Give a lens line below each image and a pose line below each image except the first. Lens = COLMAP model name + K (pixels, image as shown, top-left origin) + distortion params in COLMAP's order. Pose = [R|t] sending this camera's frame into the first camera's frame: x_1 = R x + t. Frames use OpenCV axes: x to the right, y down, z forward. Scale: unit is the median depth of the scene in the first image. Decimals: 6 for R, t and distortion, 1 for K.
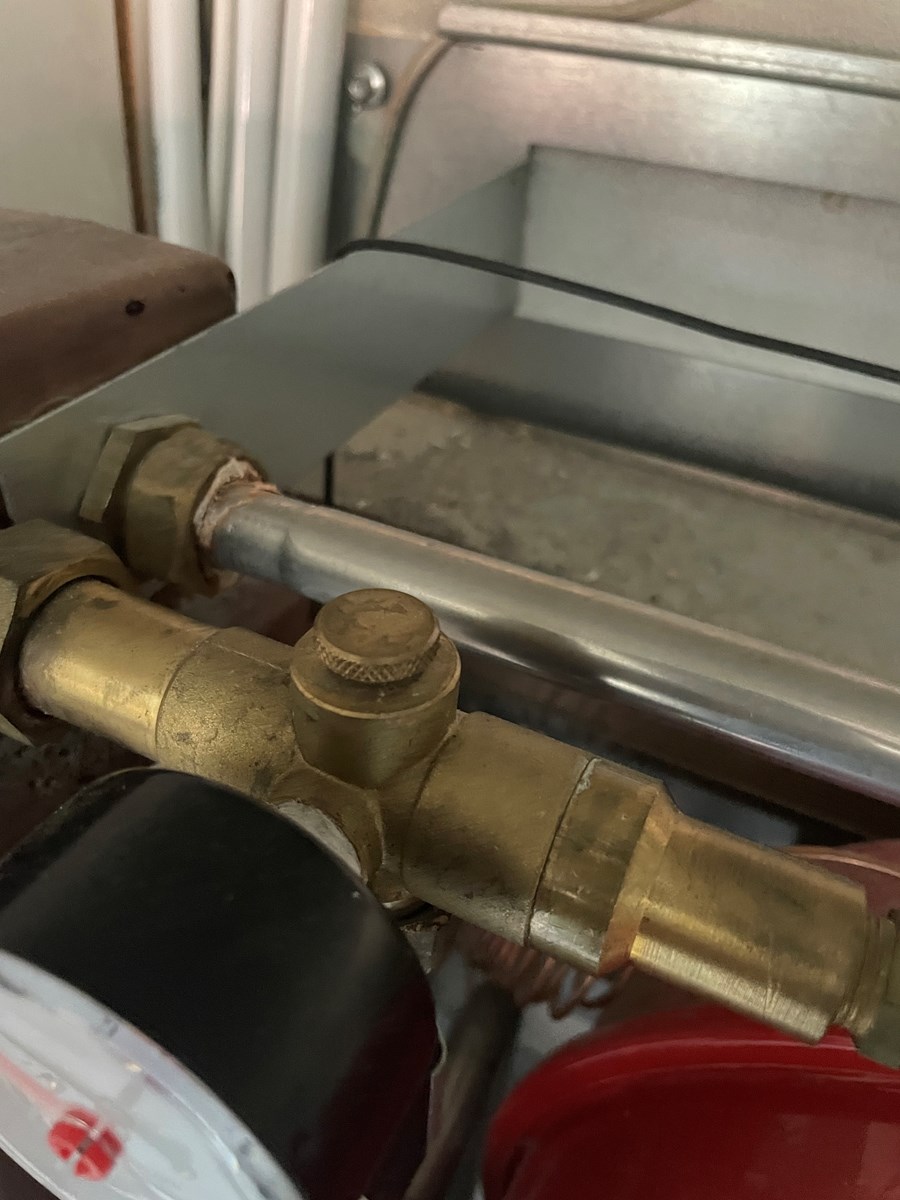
lens RADIAL K [[901.9, 0, 450.0], [0, 901.9, 600.0], [0, 0, 1]] dist [0.094235, -0.135057]
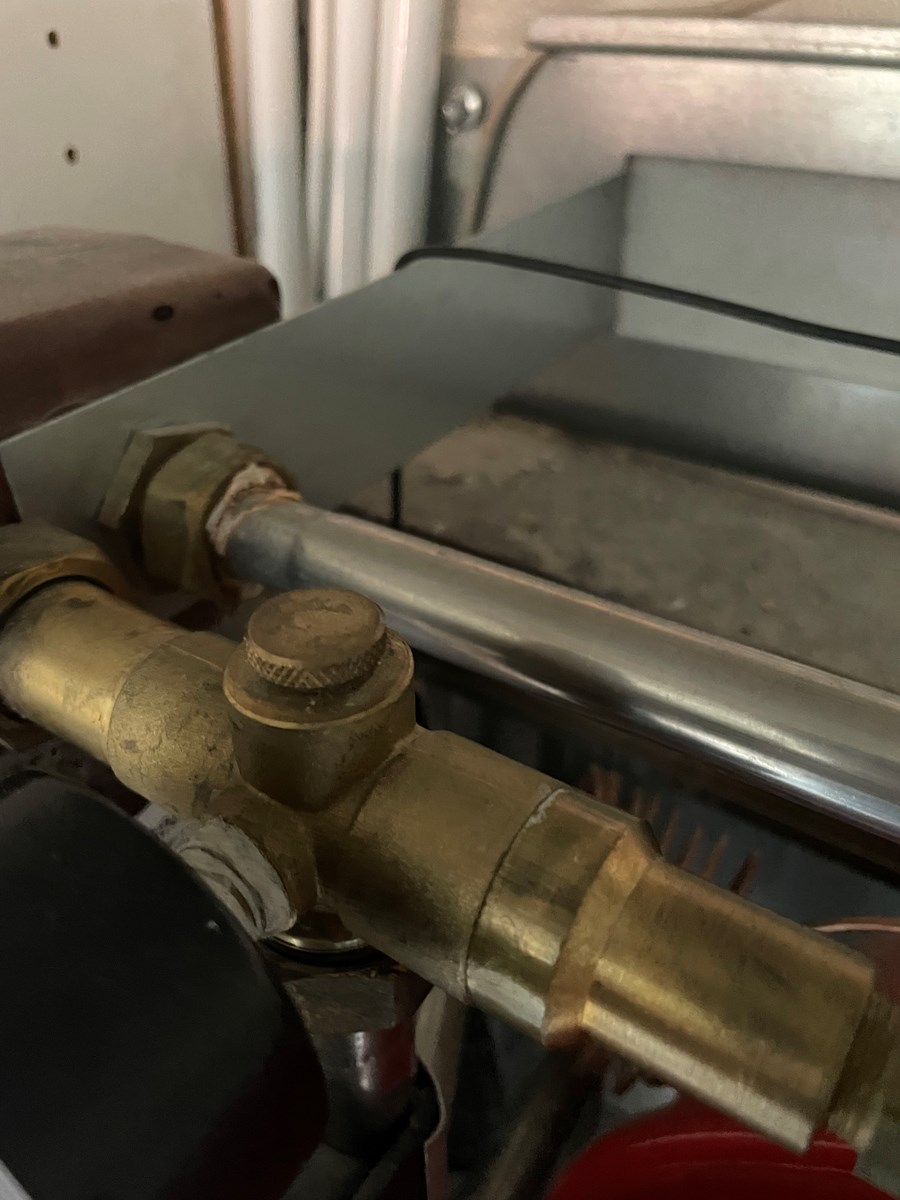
lens RADIAL K [[913.7, 0, 450.0], [0, 913.7, 600.0], [0, 0, 1]] dist [0.074935, -0.116307]
pose [[0.987829, 0.020039, -0.154246, 0.123239], [-0.026915, 0.998729, -0.042615, 0.024353], [0.153196, 0.046248, 0.987113, 0.080678]]
